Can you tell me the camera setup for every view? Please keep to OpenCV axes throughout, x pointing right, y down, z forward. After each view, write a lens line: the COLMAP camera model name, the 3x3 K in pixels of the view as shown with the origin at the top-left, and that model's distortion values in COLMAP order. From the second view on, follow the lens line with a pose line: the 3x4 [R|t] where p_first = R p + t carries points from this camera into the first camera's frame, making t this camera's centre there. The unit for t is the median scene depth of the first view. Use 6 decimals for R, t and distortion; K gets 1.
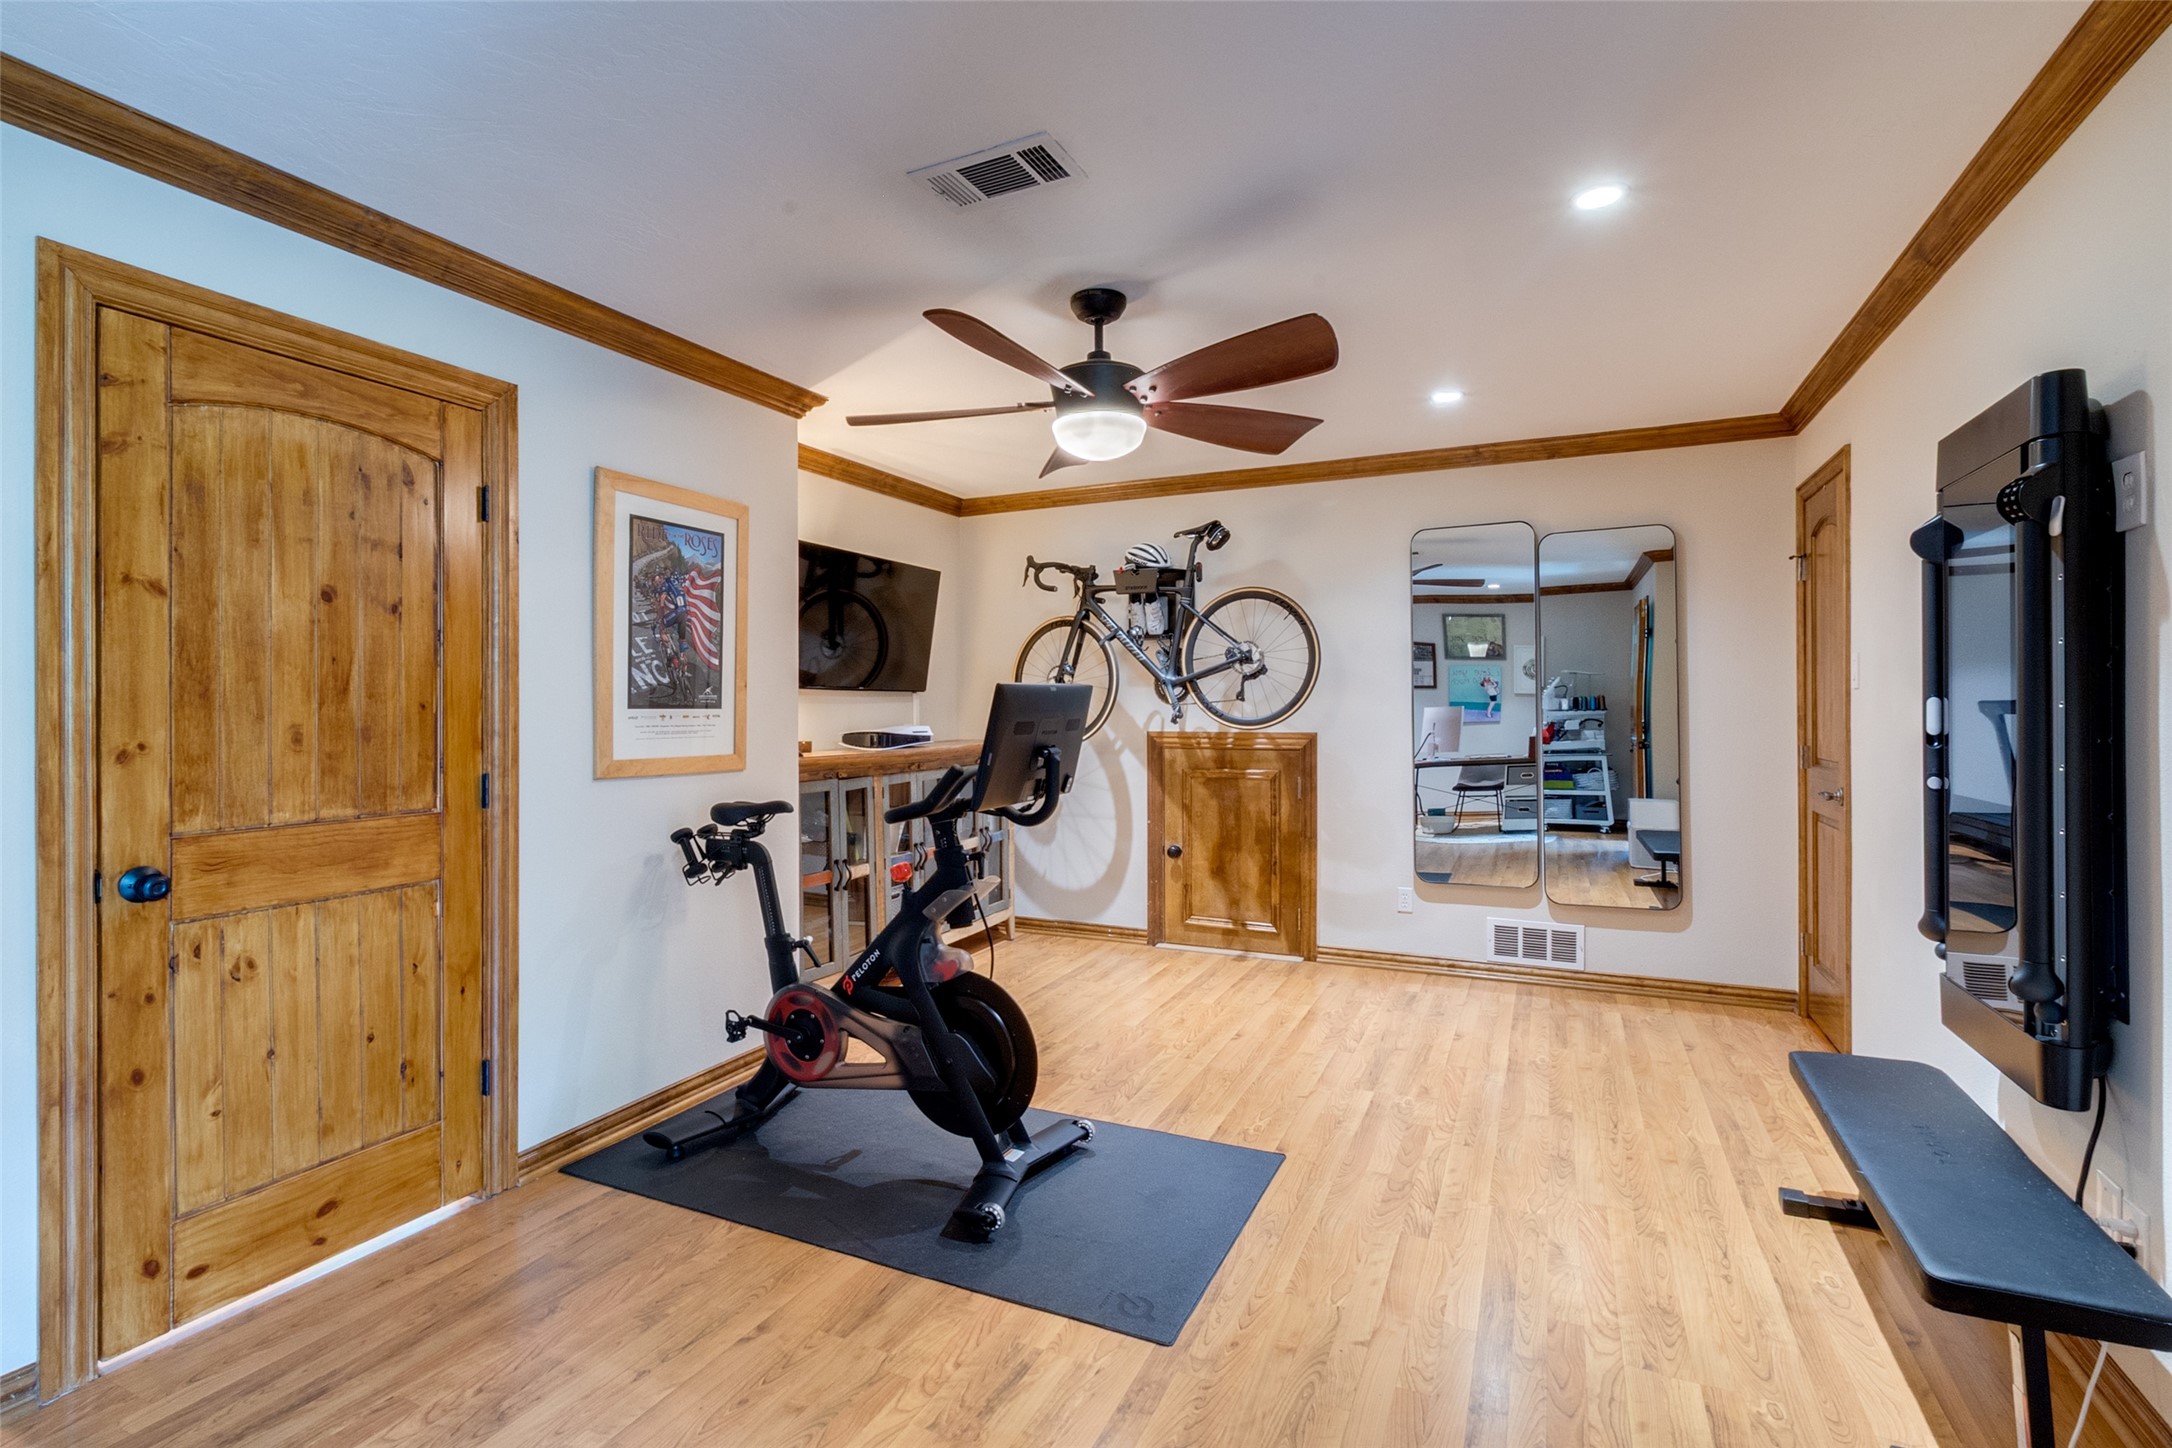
lens RADIAL K [[1006.9, 0, 1087.5], [0, 1006.9, 694.7], [0, 0, 1]] dist [-0.002296, -0.000578]
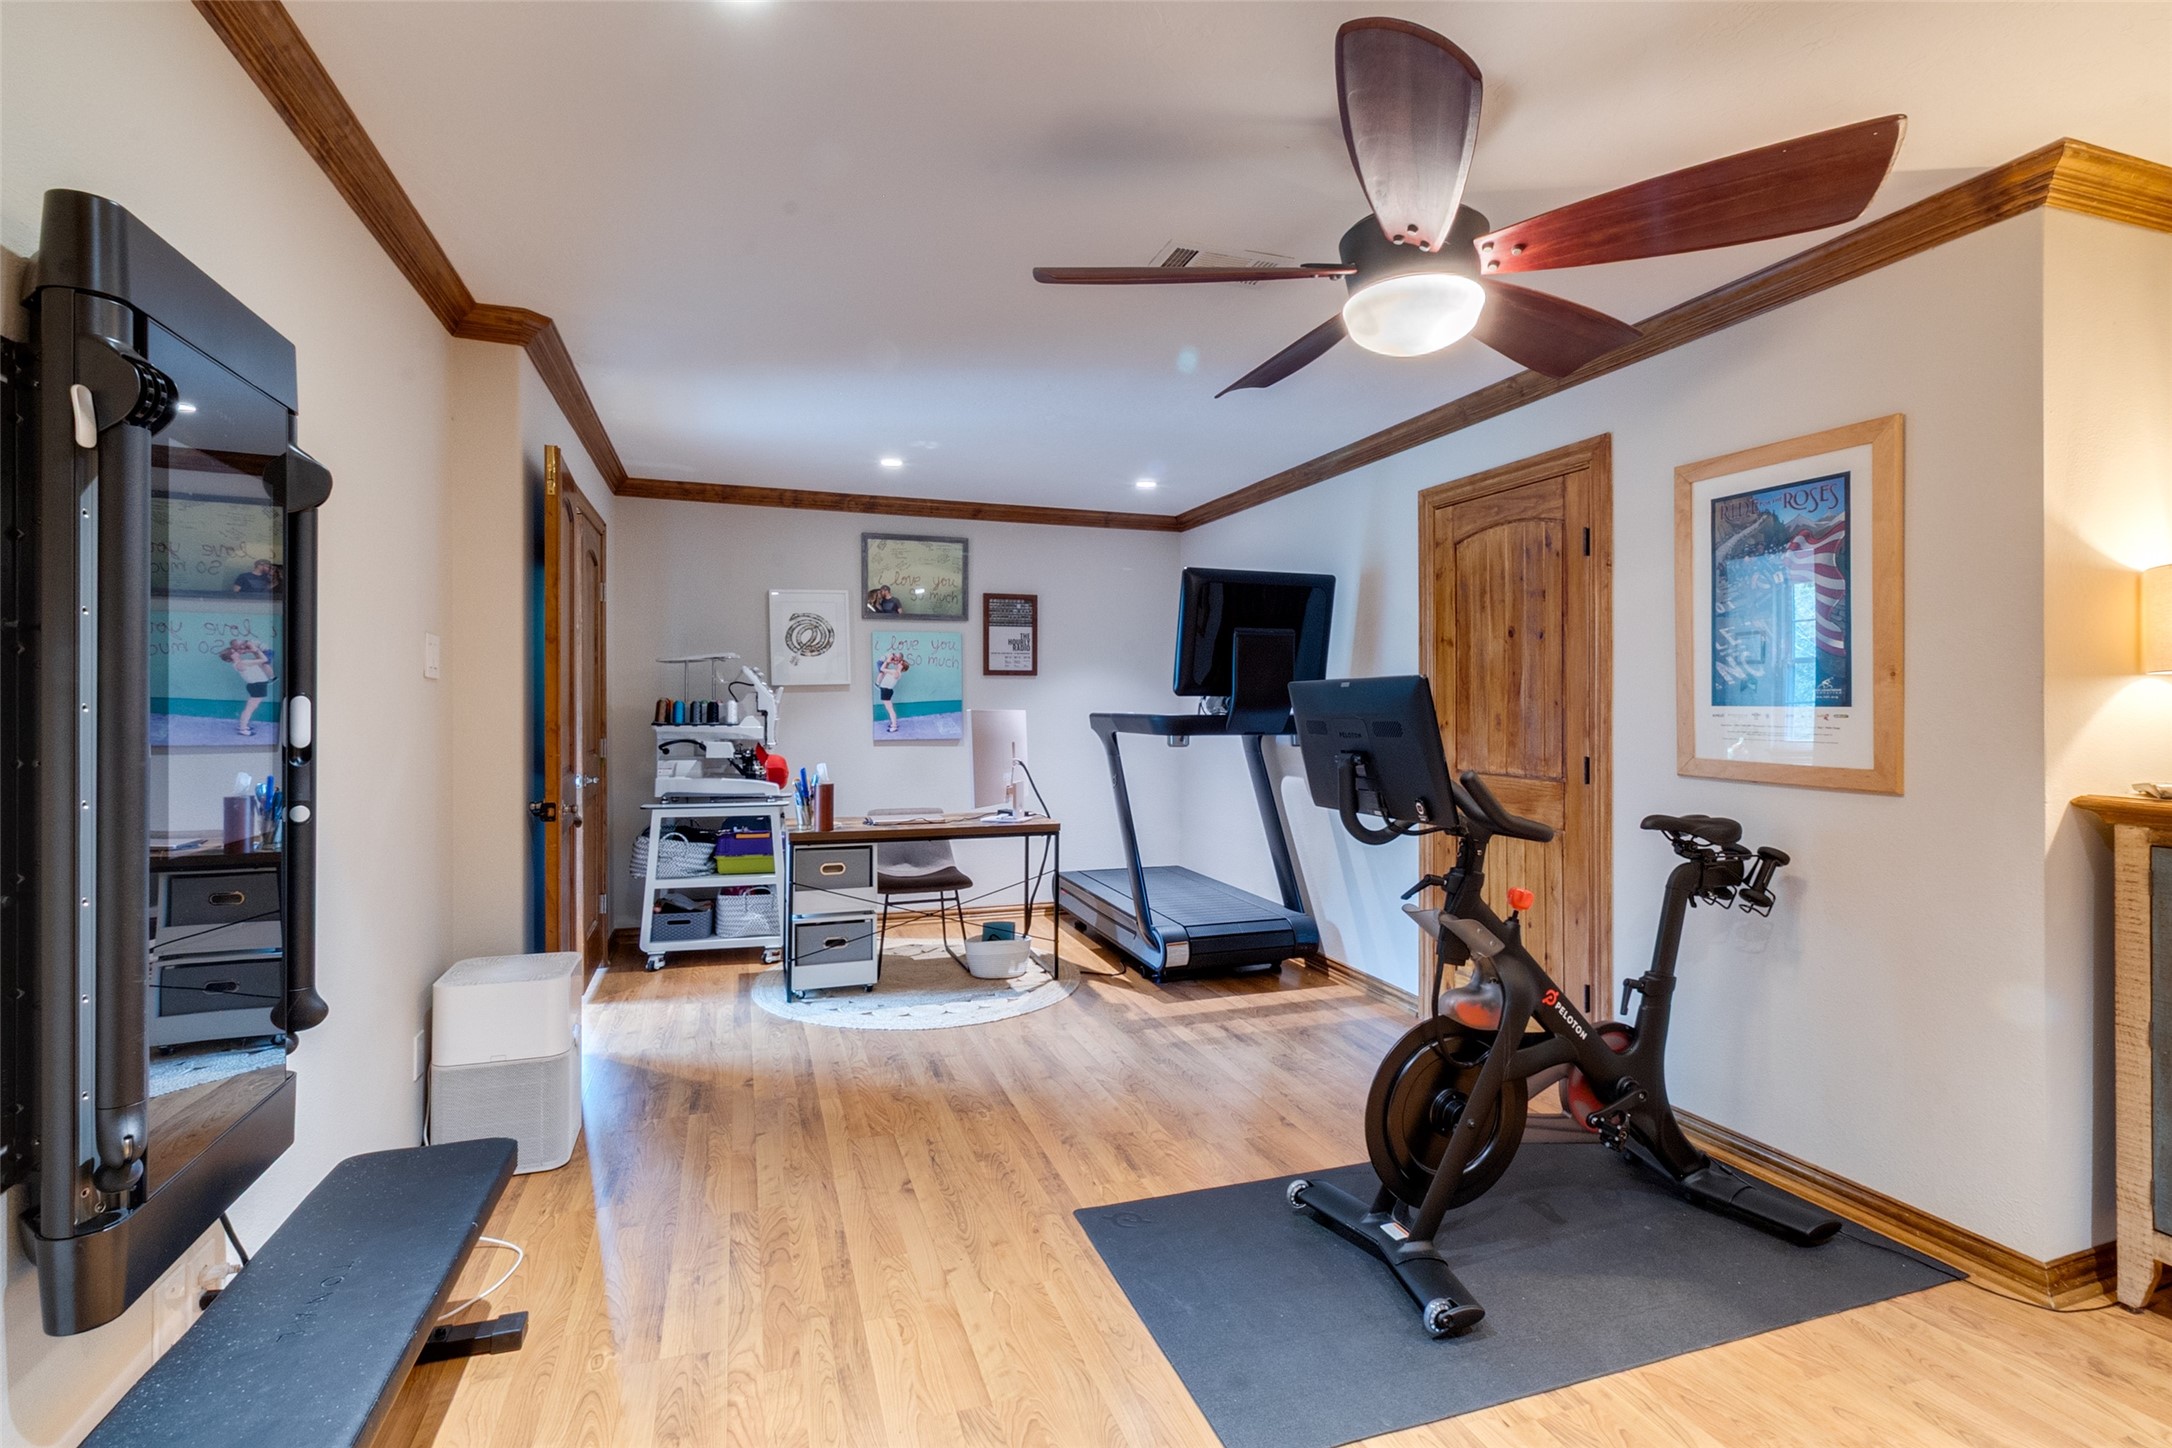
lens RADIAL K [[1006.9, 0, 1087.5], [0, 1006.9, 694.7], [0, 0, 1]] dist [-0.002296, -0.000578]
pose [[-0.721218, -0.001761, -0.692706, 0.812271], [0.011241, 0.999835, -0.014245, 0.013494], [0.692617, -0.018061, -0.721079, 1.661358]]
